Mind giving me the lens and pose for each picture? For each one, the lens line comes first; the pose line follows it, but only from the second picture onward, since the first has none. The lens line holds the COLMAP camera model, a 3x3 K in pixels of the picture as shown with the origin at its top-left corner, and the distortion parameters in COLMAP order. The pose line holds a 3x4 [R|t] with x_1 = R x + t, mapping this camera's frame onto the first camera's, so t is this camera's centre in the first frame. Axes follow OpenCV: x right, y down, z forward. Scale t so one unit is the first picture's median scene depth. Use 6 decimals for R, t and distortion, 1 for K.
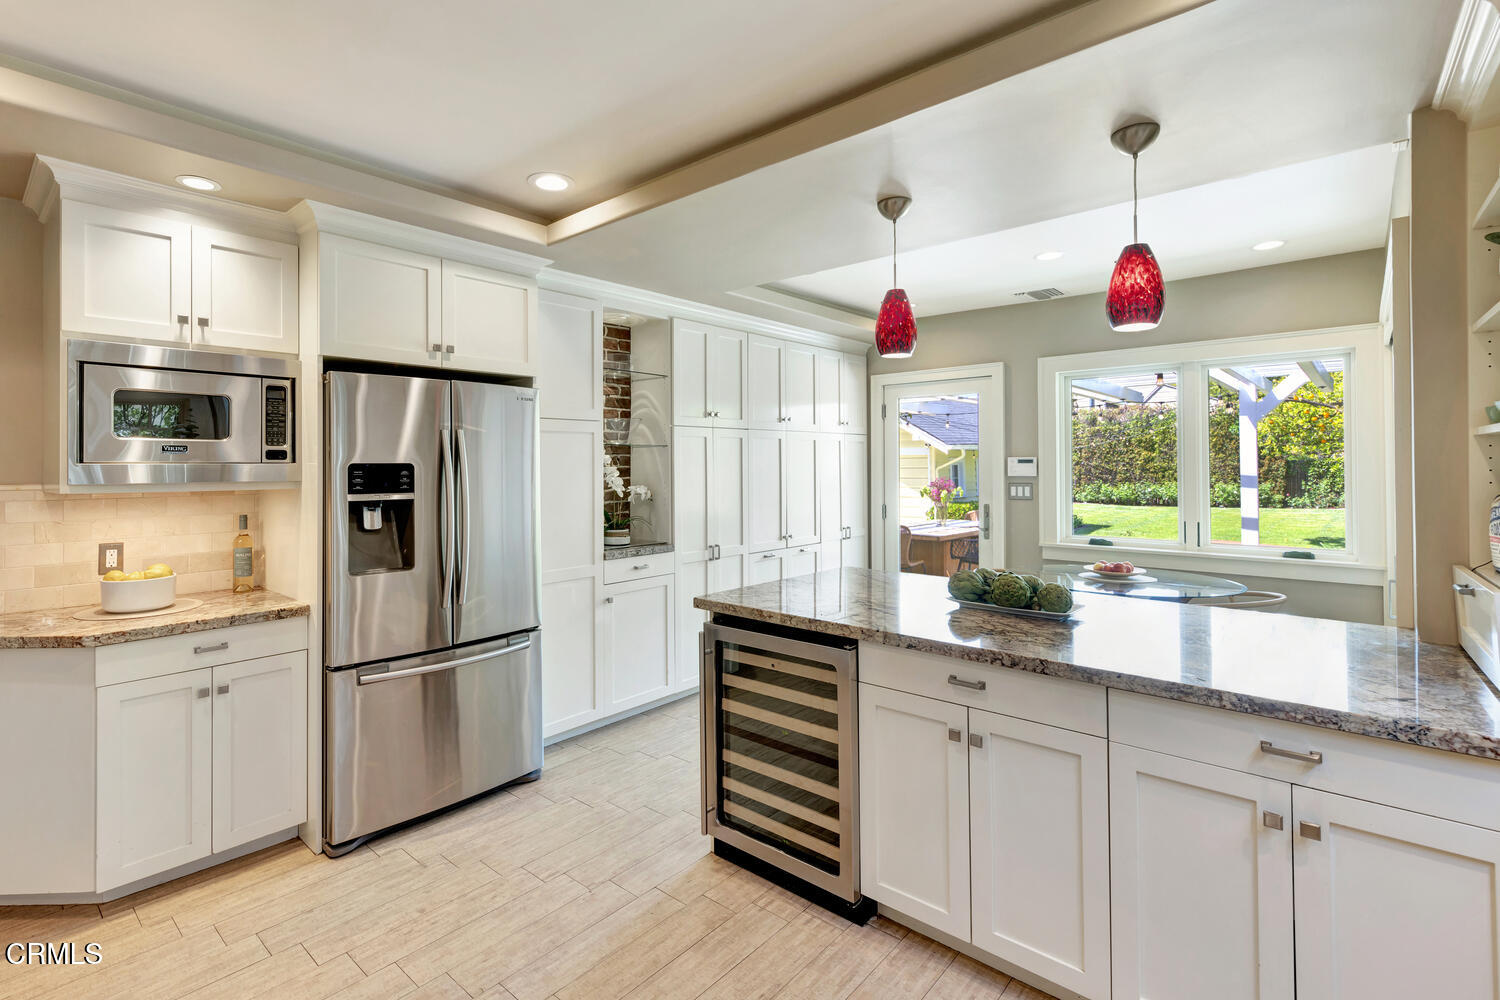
lens RADIAL K [[710.8, 0, 708.5], [0, 710.8, 458.9], [0, 0, 1]] dist [0.005034, 0.000217]
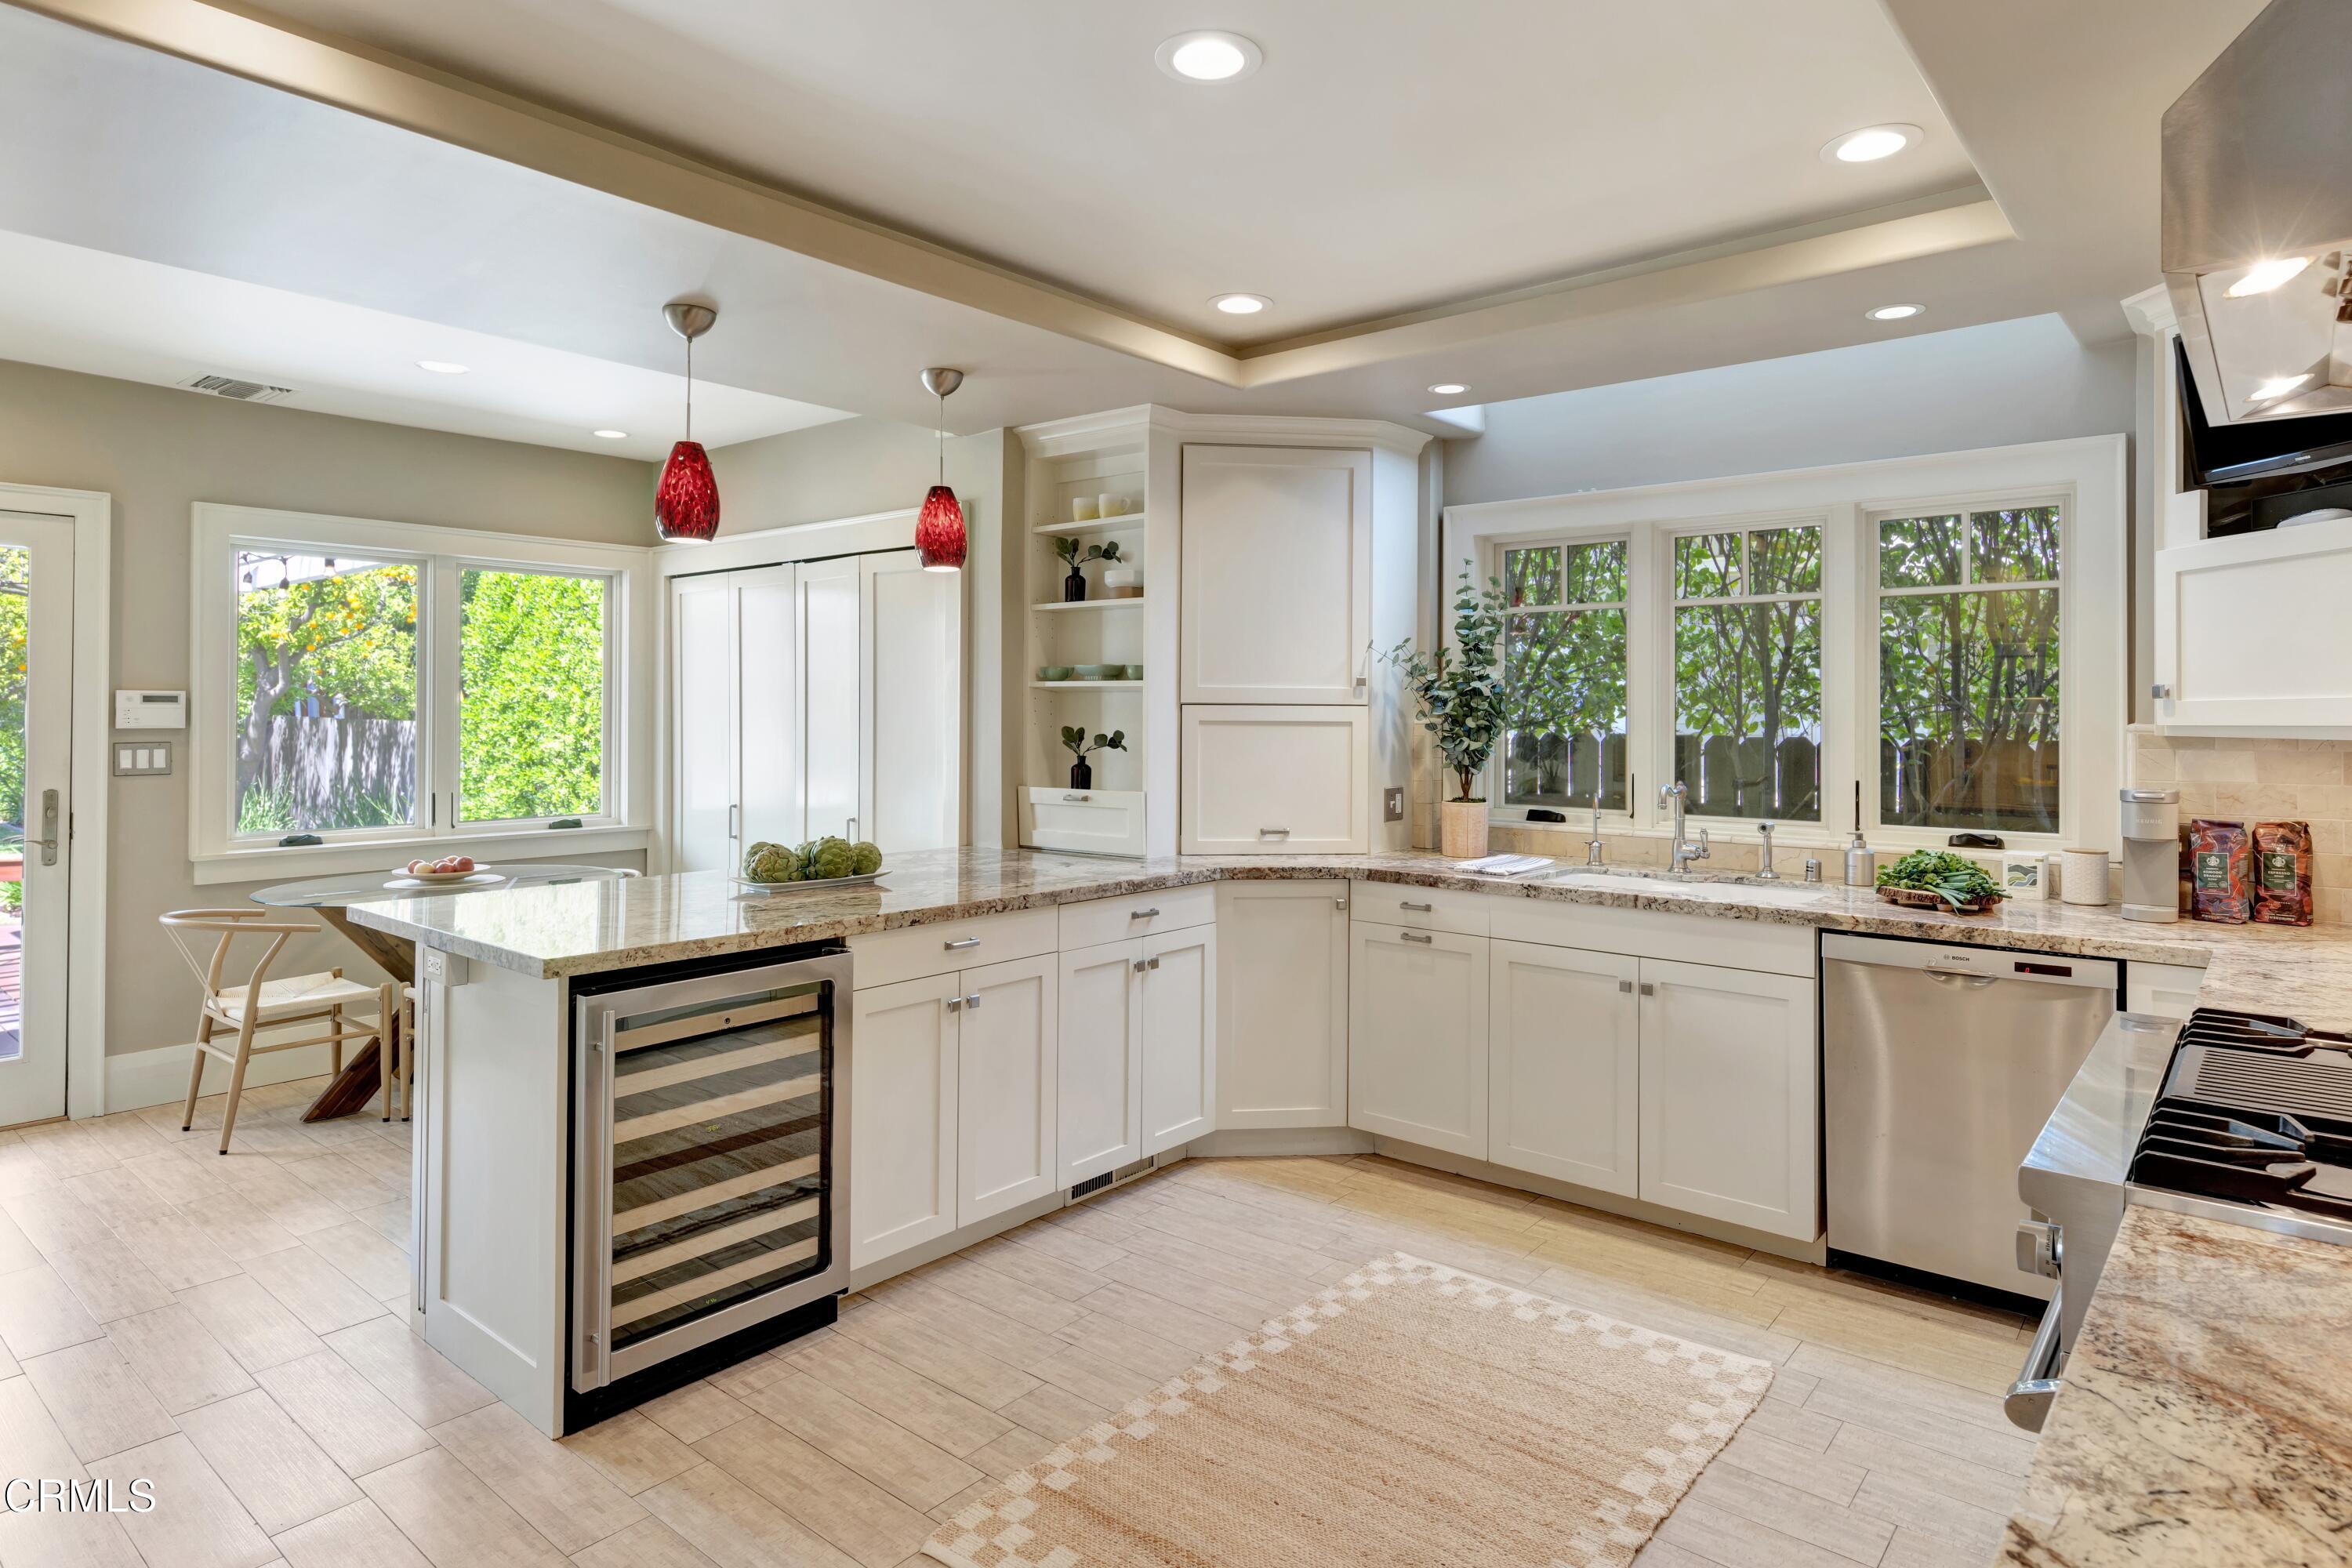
lens RADIAL K [[1301.5, 0, 1219.5], [0, 1301.5, 698.6], [0, 0, 1]] dist [-0.003020, 0.003070]
pose [[-0.069108, 0.015045, 0.997496, -0.175320], [-0.012028, 0.999801, -0.015913, 0.002960], [-0.997537, -0.013097, -0.068913, 0.103828]]
